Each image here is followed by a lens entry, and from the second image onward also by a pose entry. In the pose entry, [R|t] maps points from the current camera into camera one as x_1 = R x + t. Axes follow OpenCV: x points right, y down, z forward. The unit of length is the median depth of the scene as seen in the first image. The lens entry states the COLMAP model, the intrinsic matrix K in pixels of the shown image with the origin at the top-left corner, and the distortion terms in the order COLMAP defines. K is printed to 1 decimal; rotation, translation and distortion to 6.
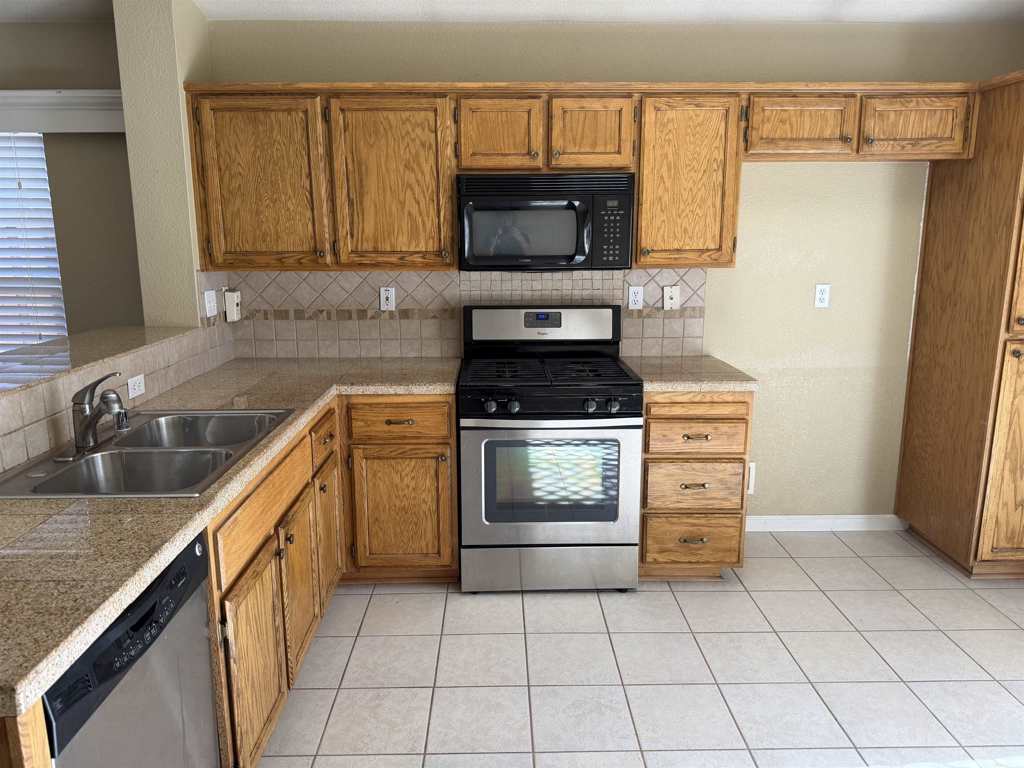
lens RADIAL K [[706.1, 0, 512.0], [0, 706.1, 384.0], [0, 0, 1]] dist [0.079401, -0.113932]
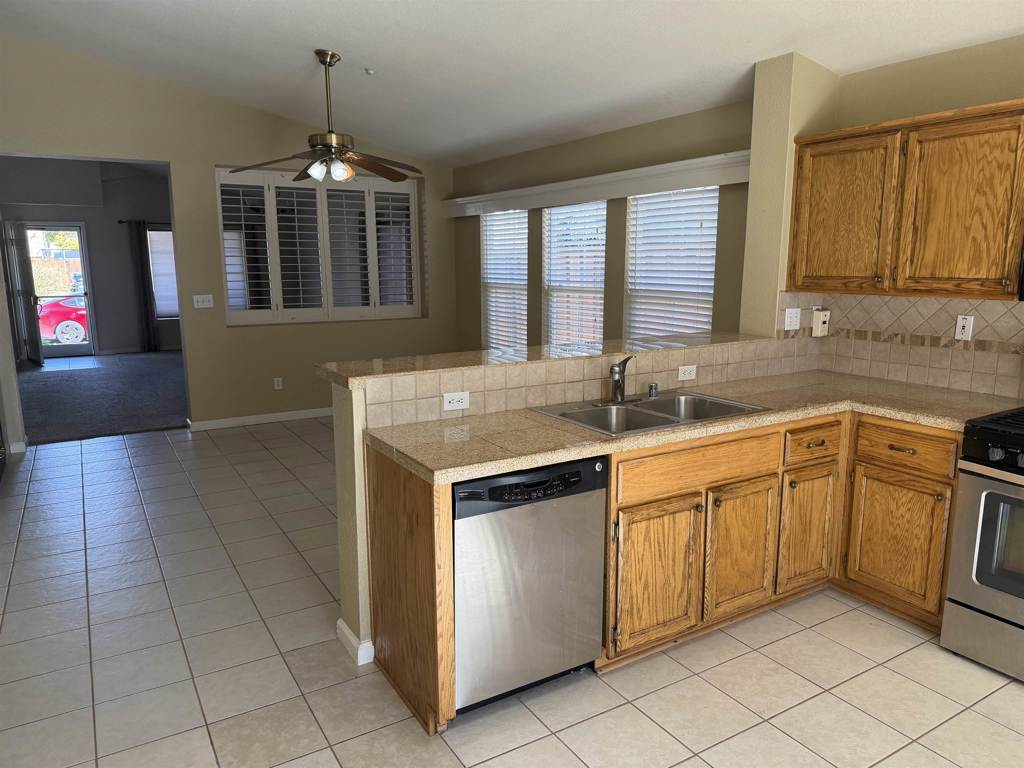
lens RADIAL K [[706.1, 0, 512.0], [0, 706.1, 384.0], [0, 0, 1]] dist [0.079401, -0.113932]
pose [[0.504805, 0.149928, -0.850114, 0.387075], [-0.170937, 0.982662, 0.071801, -0.014072], [0.846140, 0.109070, 0.521681, 0.004756]]
